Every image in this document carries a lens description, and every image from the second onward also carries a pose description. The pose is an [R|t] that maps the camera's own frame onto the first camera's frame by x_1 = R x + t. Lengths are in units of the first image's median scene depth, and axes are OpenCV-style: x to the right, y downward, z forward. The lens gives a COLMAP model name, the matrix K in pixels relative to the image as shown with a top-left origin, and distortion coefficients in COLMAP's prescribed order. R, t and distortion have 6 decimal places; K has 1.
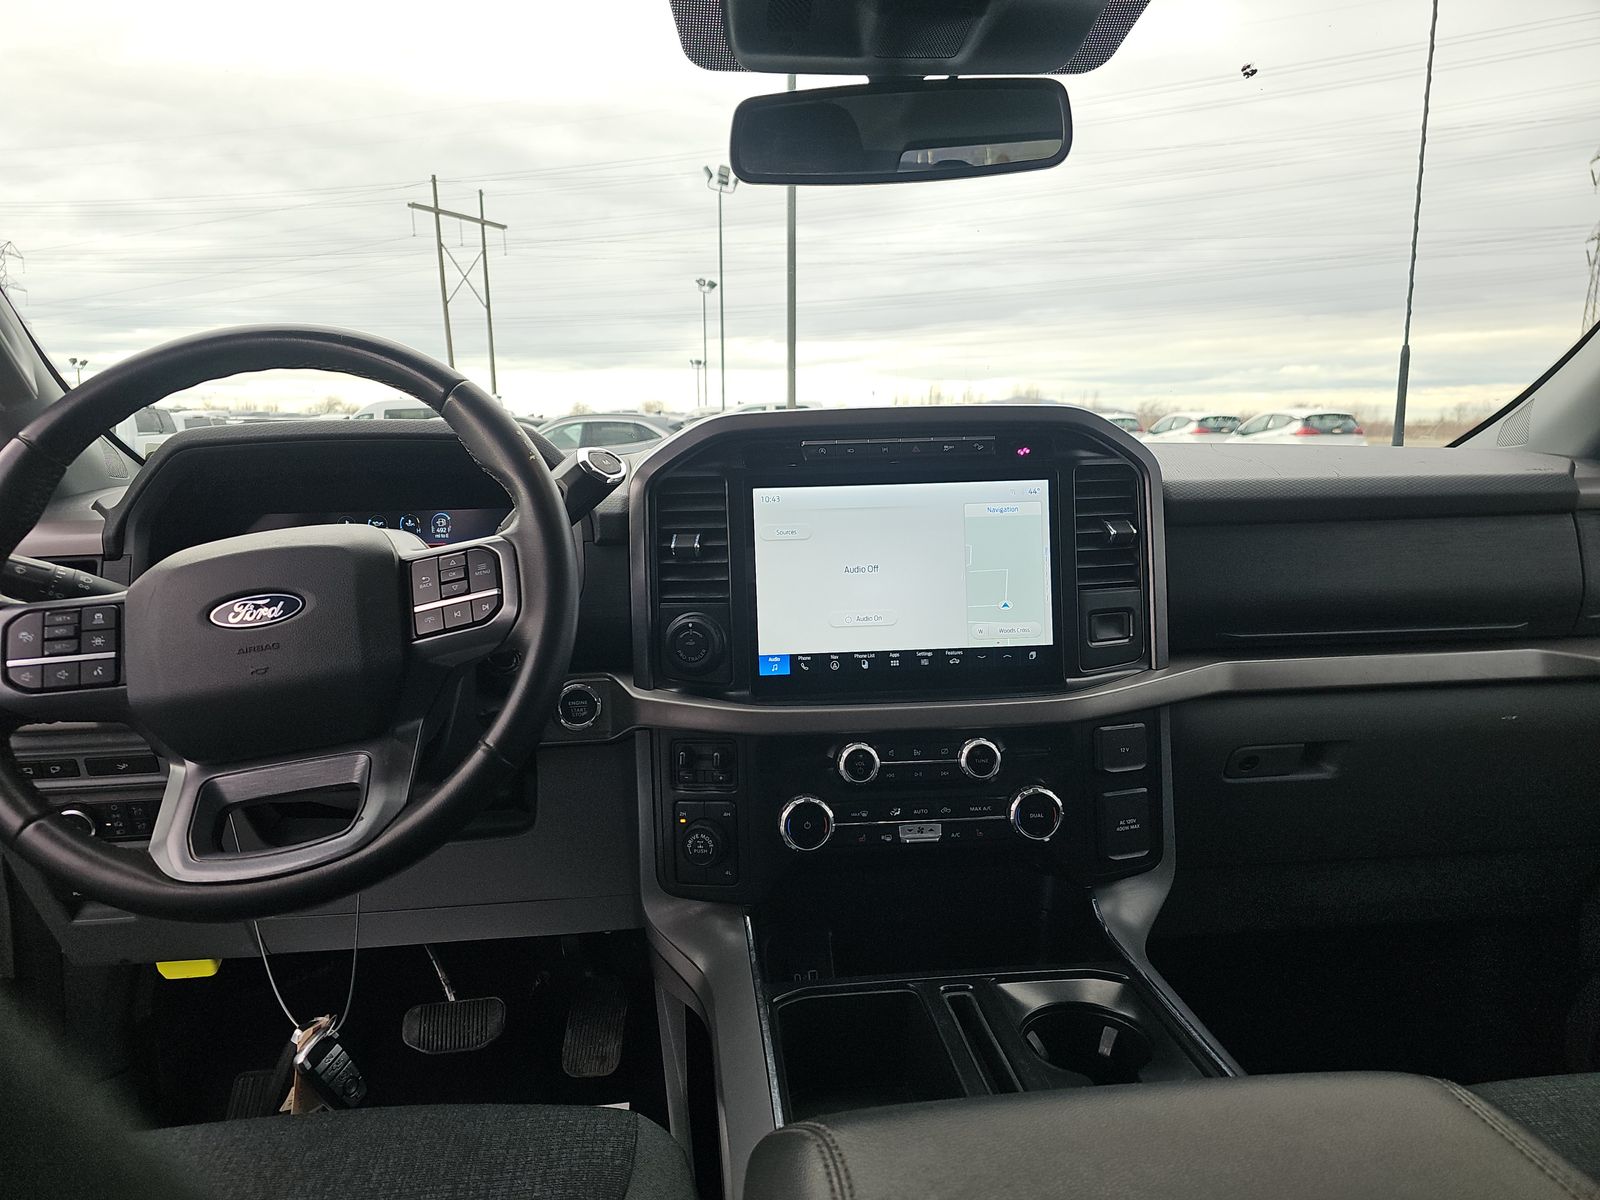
lens RADIAL K [[1048.9, 0, 789.0], [0, 1048.9, 610.3], [0, 0, 1]] dist [0.008086, -0.000313]
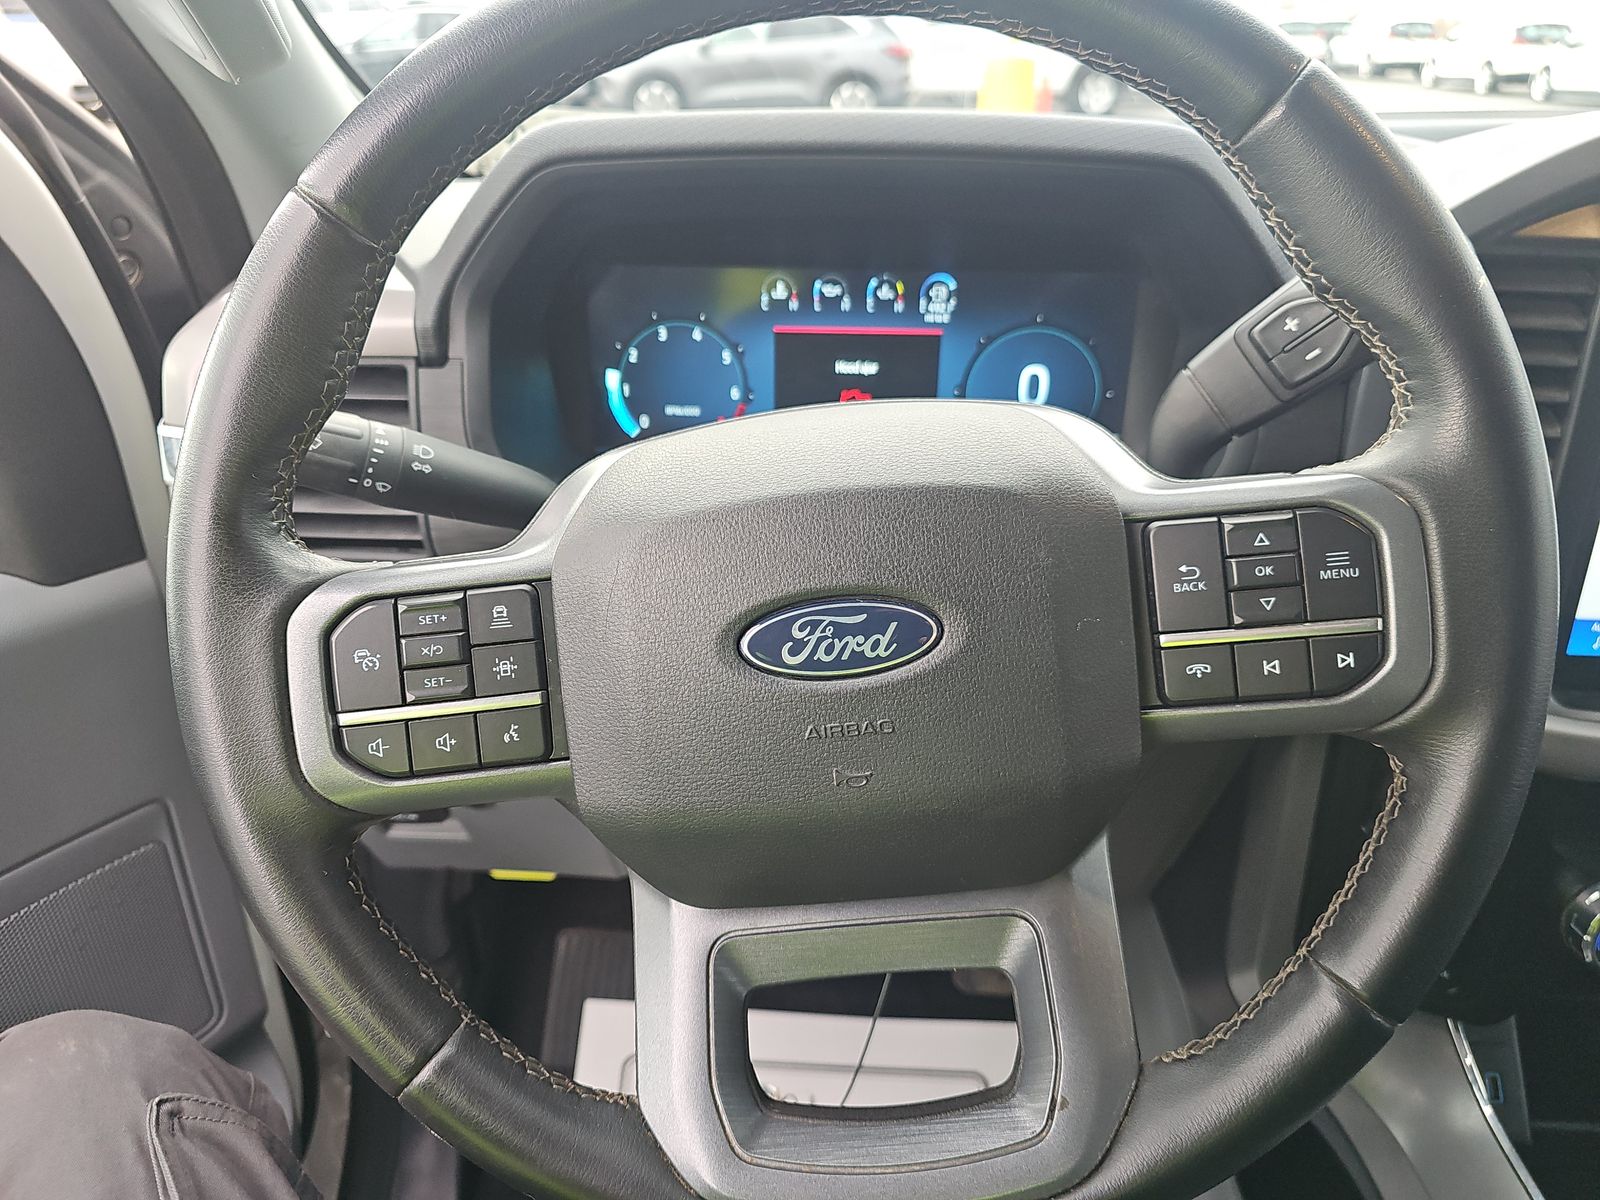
lens RADIAL K [[1048.0, 0, 800.0], [0, 1048.0, 600.0], [0, 0, 1]] dist [0.011831, 0.005105]
pose [[0.988673, 0.096213, -0.115190, -0.472342], [-0.053492, 0.942984, 0.328513, -0.160167], [0.140230, -0.318630, 0.937449, 0.584868]]
